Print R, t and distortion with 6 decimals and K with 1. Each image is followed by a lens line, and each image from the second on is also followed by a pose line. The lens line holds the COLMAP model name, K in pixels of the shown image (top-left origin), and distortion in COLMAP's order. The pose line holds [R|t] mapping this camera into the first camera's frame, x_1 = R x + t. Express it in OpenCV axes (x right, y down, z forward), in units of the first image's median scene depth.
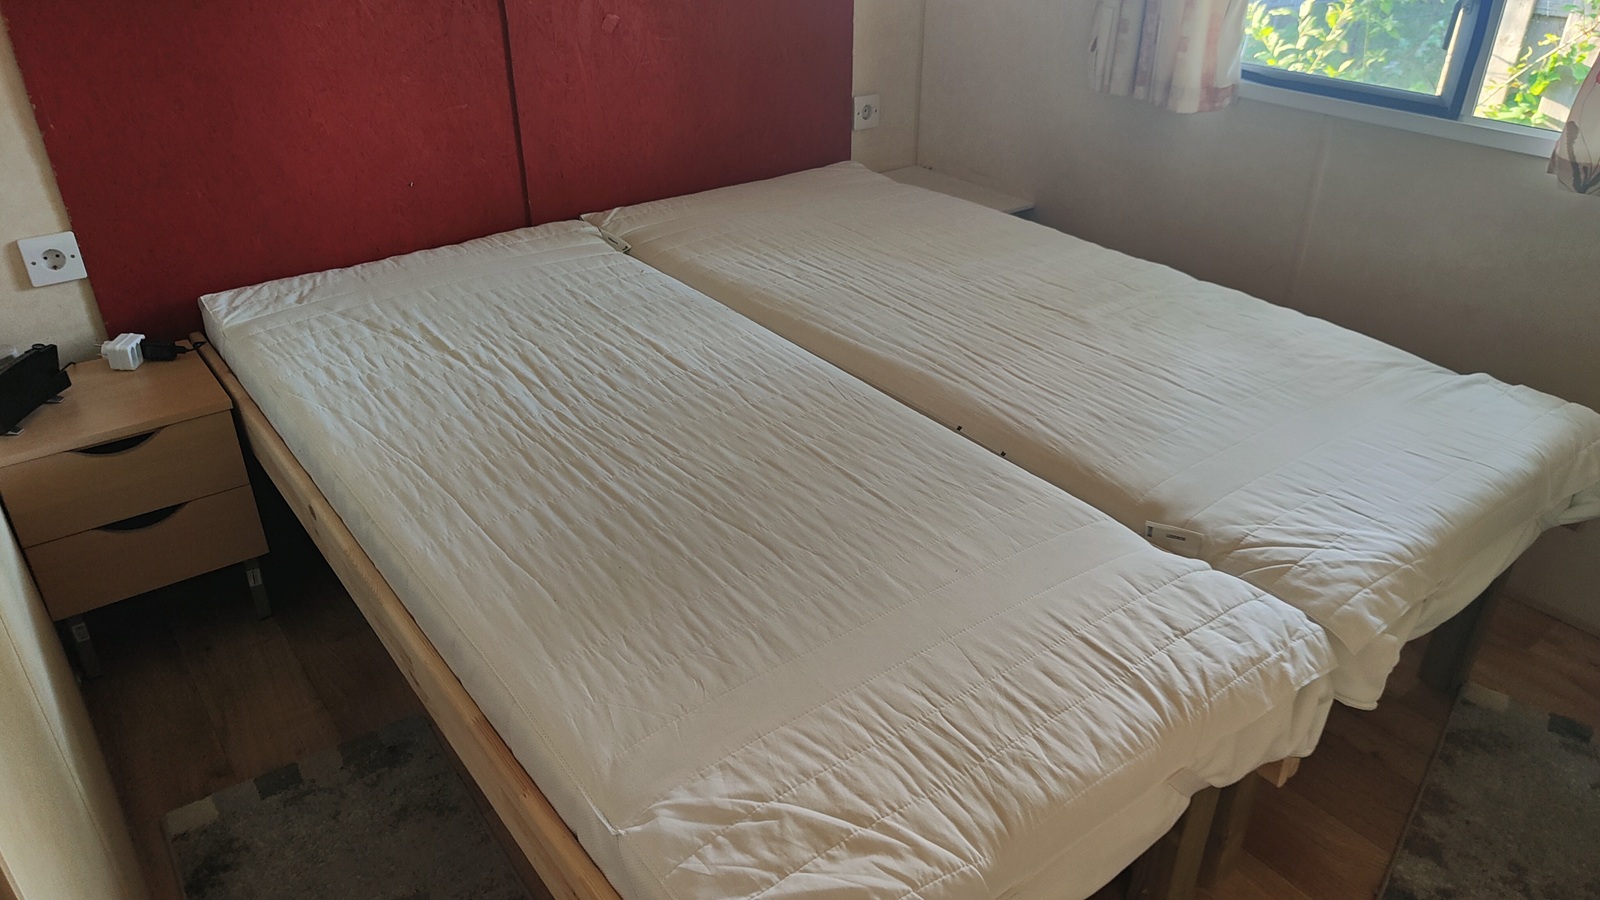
lens RADIAL K [[1135.1, 0, 803.0], [0, 1135.1, 453.5], [0, 0, 1]] dist [-0.009718, 0.009901]
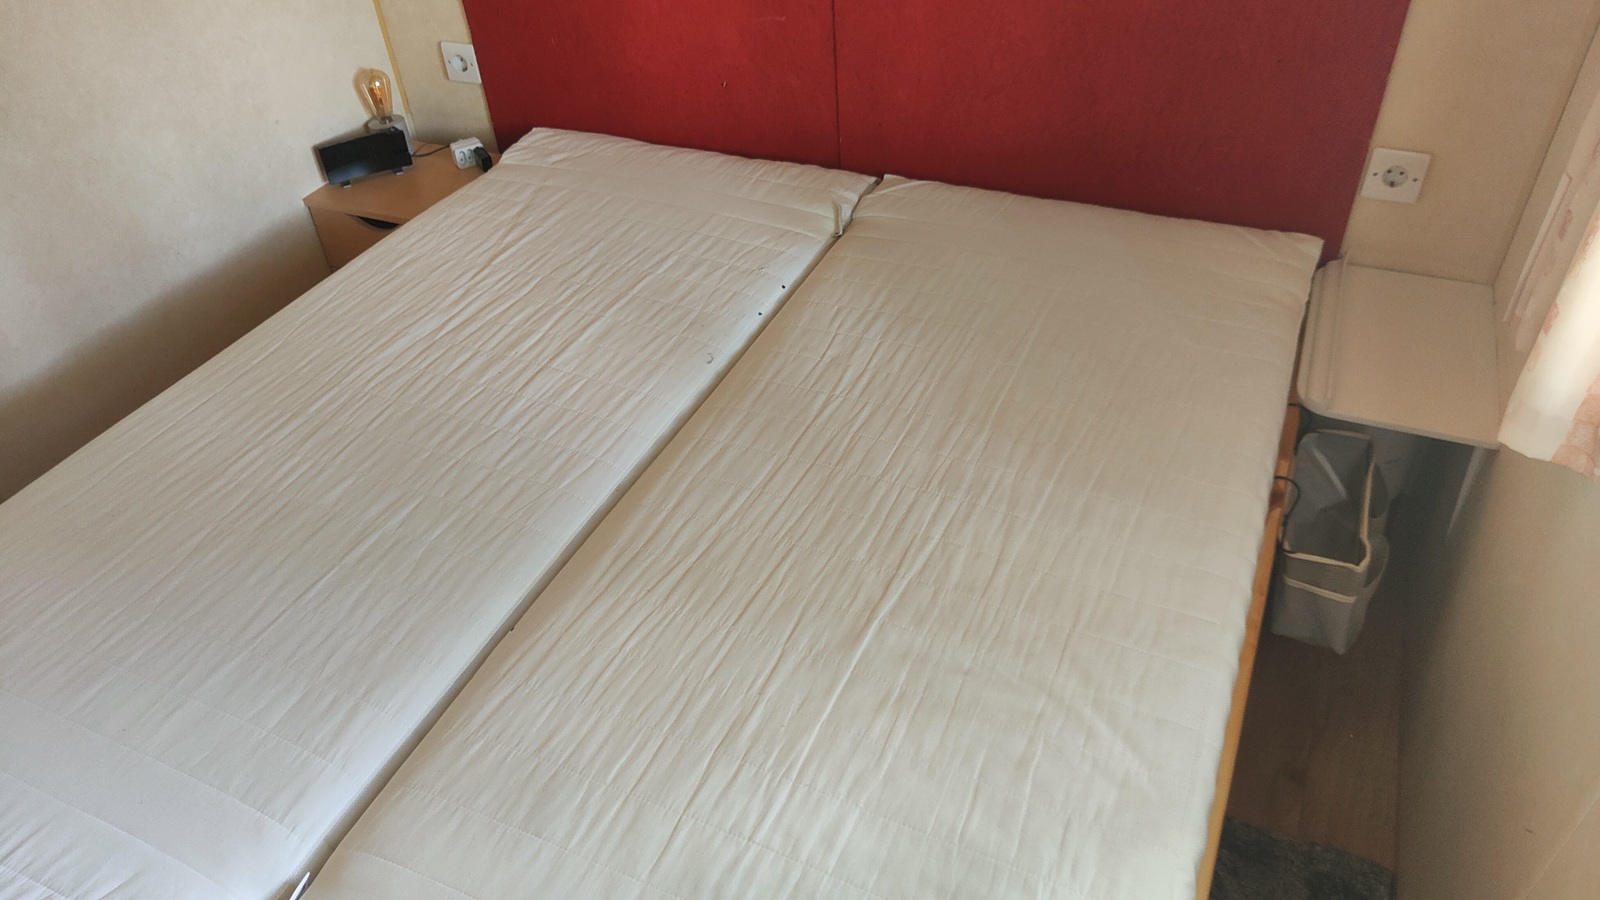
lens RADIAL K [[1135.1, 0, 800.8], [0, 1135.1, 448.0], [0, 0, 1]] dist [-0.009718, 0.009901]
pose [[0.477685, 0.531414, -0.699583, 0.612087], [-0.380592, 0.842883, 0.380392, -0.429675], [0.791812, 0.084548, 0.604884, 0.576071]]
